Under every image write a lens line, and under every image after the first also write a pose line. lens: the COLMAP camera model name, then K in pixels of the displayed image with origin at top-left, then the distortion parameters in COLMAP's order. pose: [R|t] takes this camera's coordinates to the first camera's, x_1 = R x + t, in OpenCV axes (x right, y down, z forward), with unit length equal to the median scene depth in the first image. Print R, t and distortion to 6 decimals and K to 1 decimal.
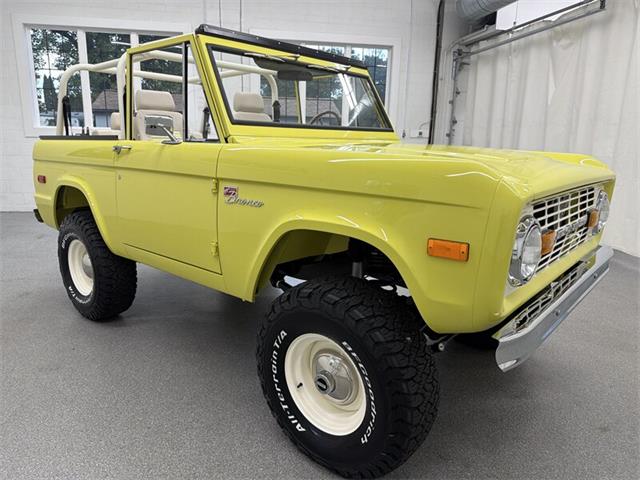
lens RADIAL K [[457.8, 0, 318.0], [0, 457.8, 239.8], [0, 0, 1]] dist [0.007935, -0.003470]
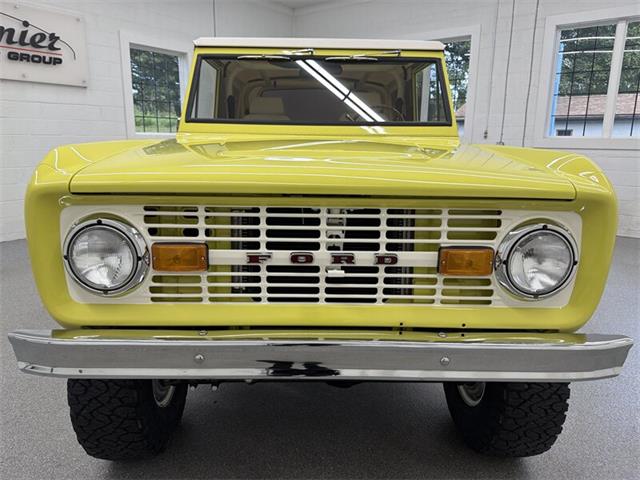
lens RADIAL K [[458.2, 0, 321.6], [0, 458.2, 243.1], [0, 0, 1]] dist [0.004103, 0.001510]
pose [[0.663705, 0.147542, -0.733298, 0.890798], [-0.157261, 0.985966, 0.056043, -0.071647], [0.731276, 0.078123, 0.677593, 0.485494]]
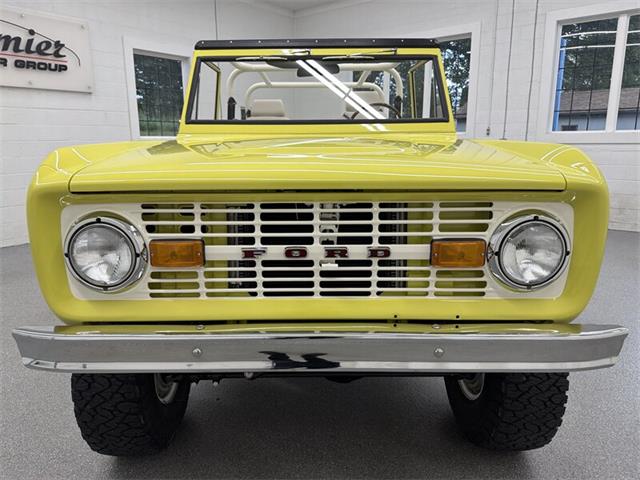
lens RADIAL K [[457.8, 0, 318.0], [0, 457.8, 239.8], [0, 0, 1]] dist [0.007935, -0.003470]
pose [[0.650646, 0.130665, -0.748055, 0.909143], [-0.140716, 0.988770, 0.050318, -0.066520], [0.746229, 0.072524, 0.661726, 0.490679]]
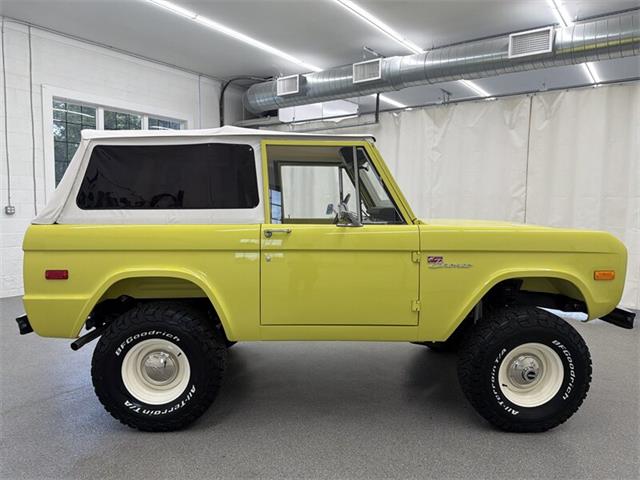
lens RADIAL K [[457.8, 0, 318.0], [0, 457.8, 239.8], [0, 0, 1]] dist [0.007935, -0.003470]
pose [[0.734929, -0.064937, 0.675028, -1.291461], [0.146925, 0.987009, -0.065014, -0.121705], [-0.662037, 0.146959, 0.734922, 0.217841]]
